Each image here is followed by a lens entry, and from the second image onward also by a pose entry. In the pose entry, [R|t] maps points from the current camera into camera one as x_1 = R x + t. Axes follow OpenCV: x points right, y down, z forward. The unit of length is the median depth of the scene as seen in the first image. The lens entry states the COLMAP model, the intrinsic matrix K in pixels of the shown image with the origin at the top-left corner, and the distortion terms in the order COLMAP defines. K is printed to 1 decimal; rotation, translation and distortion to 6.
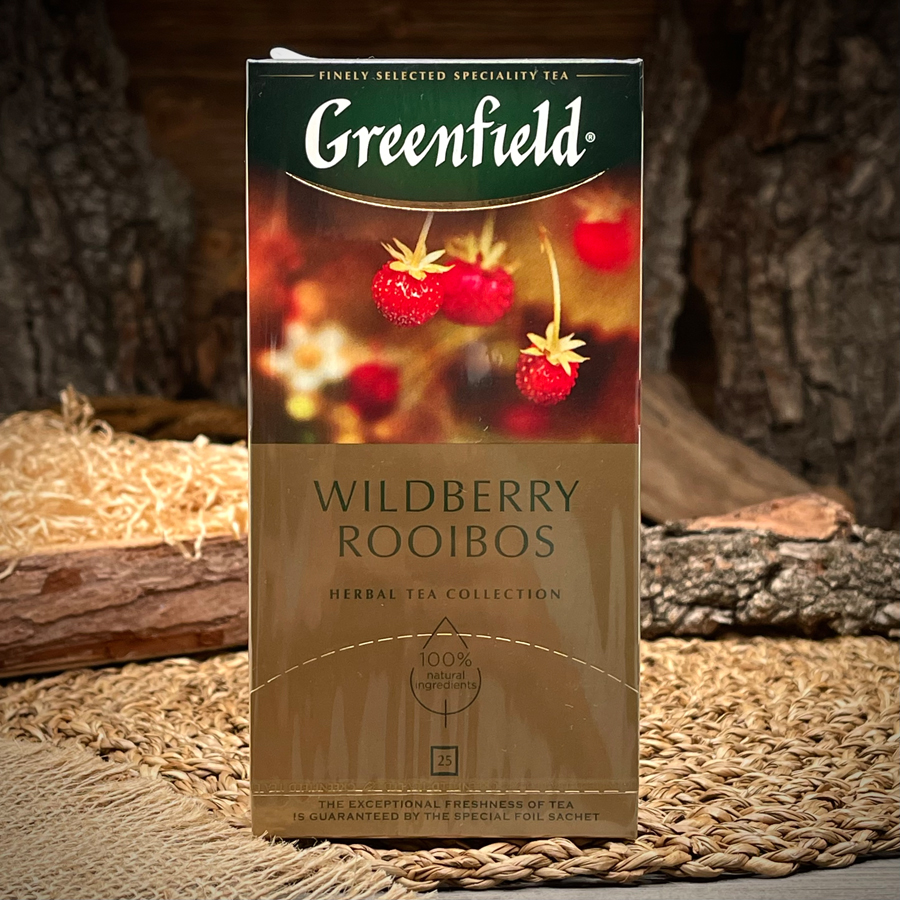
lens RADIAL K [[1962.3, 0, 475.2], [0, 1962.3, 484.4], [0, 0, 1]] dist [0.012803, 0.000000]
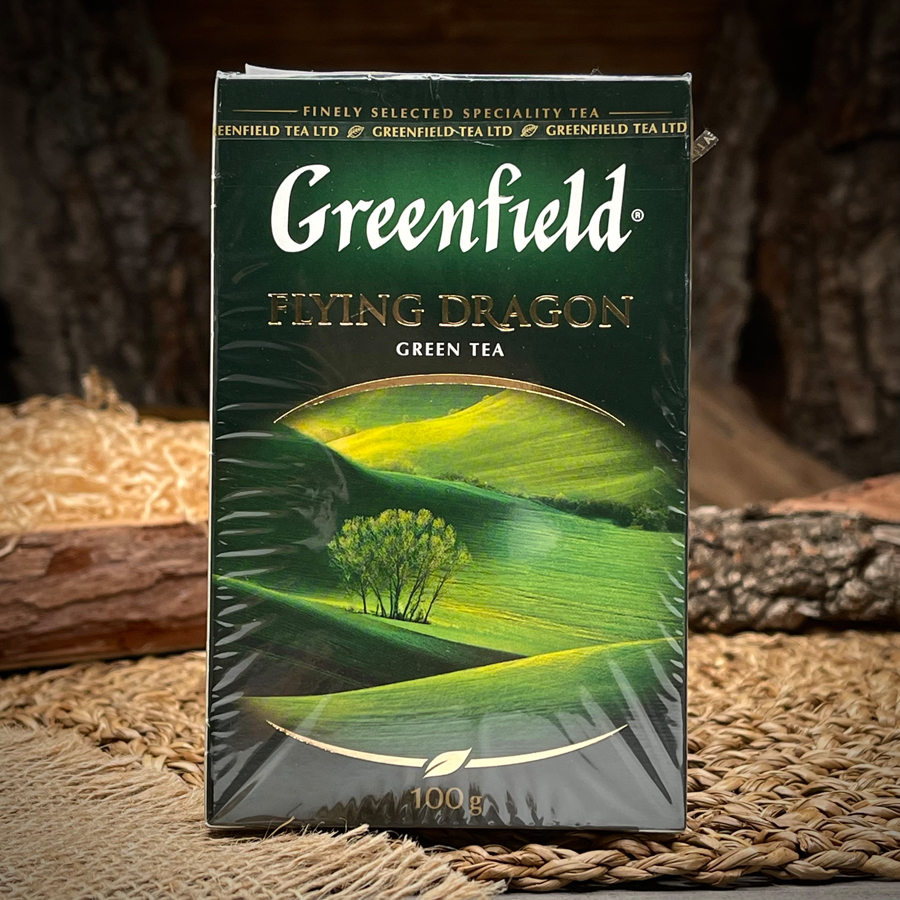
lens RADIAL K [[1910.1, 0, 491.9], [0, 1910.1, 510.8], [0, 0, 1]] dist [0.020296, 0.000000]
pose [[0.999819, -0.000388, -0.019034, -0.002214], [0.000017, 0.999811, -0.019461, 0.040564], [0.019038, 0.019457, 0.999629, 0.127964]]
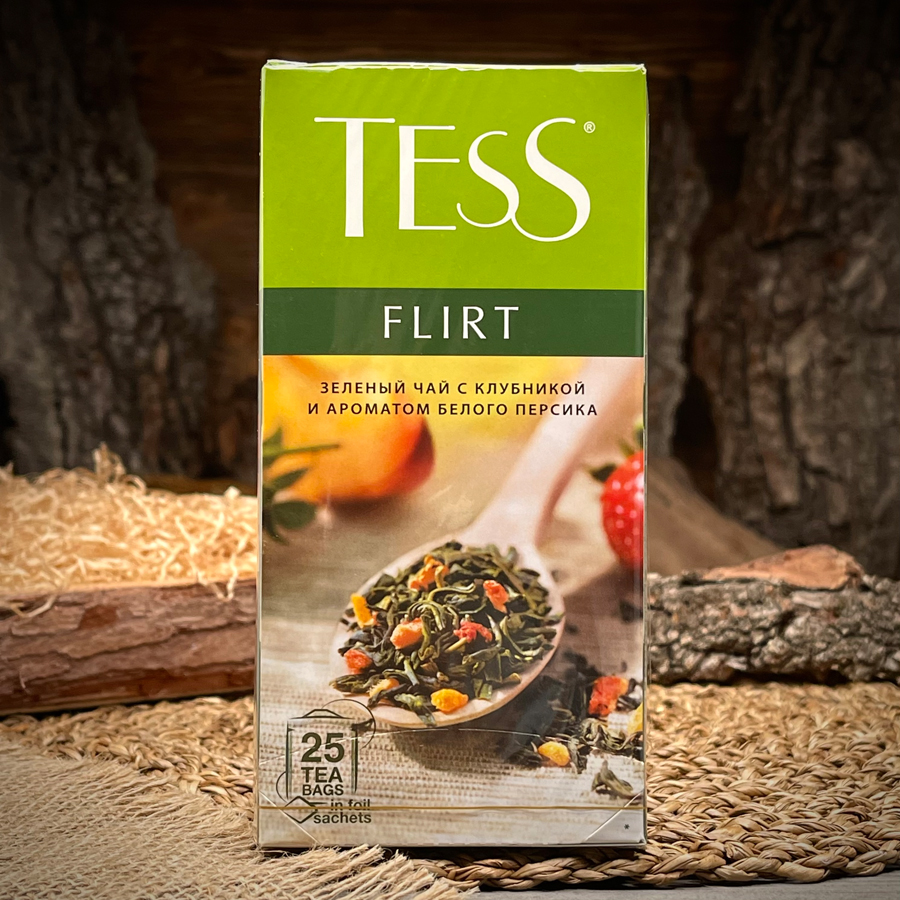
lens RADIAL K [[1876.1, 0, 496.8], [0, 1876.1, 496.9], [0, 0, 1]] dist [0.013337, 0.000000]
pose [[0.999843, 0.008407, 0.015572, -0.016929], [-0.007511, 0.998364, -0.056684, 0.037997], [-0.016023, 0.056558, 0.998271, 0.012371]]
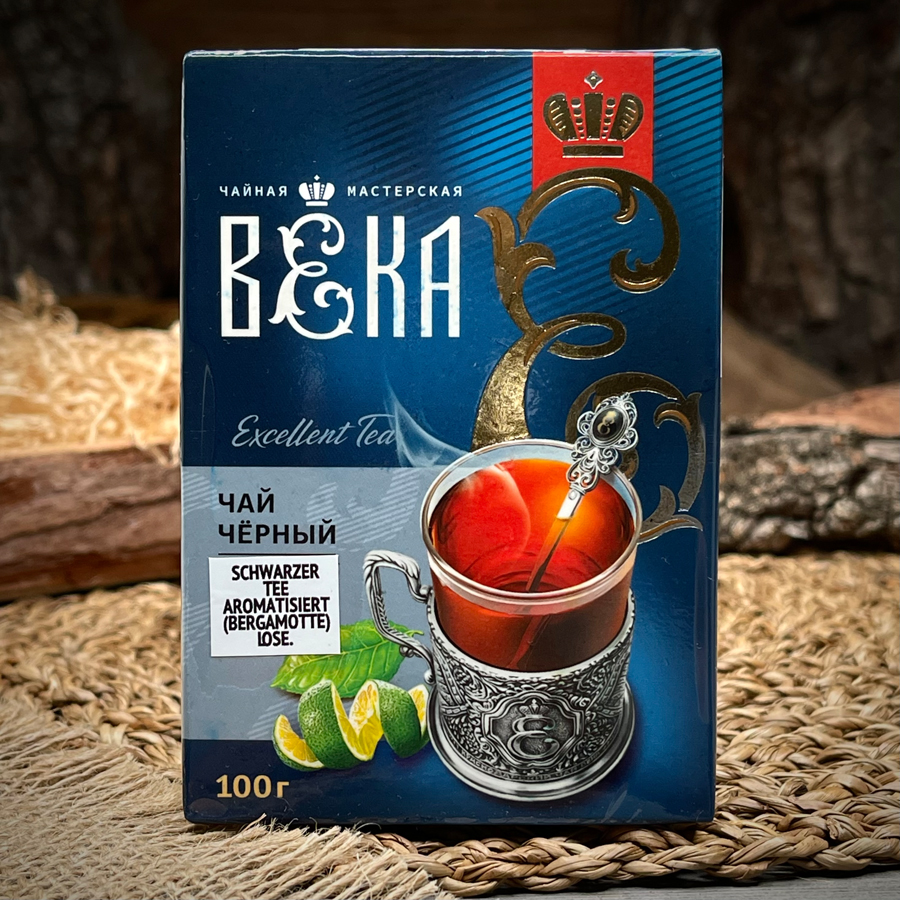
lens RADIAL K [[1910.1, 0, 474.0], [0, 1910.1, 487.9], [0, 0, 1]] dist [0.020296, 0.000000]
pose [[0.999936, -0.007973, 0.007984, -0.020353], [0.007626, 0.999064, 0.042583, 0.013613], [-0.008316, -0.042519, 0.999061, 0.181773]]
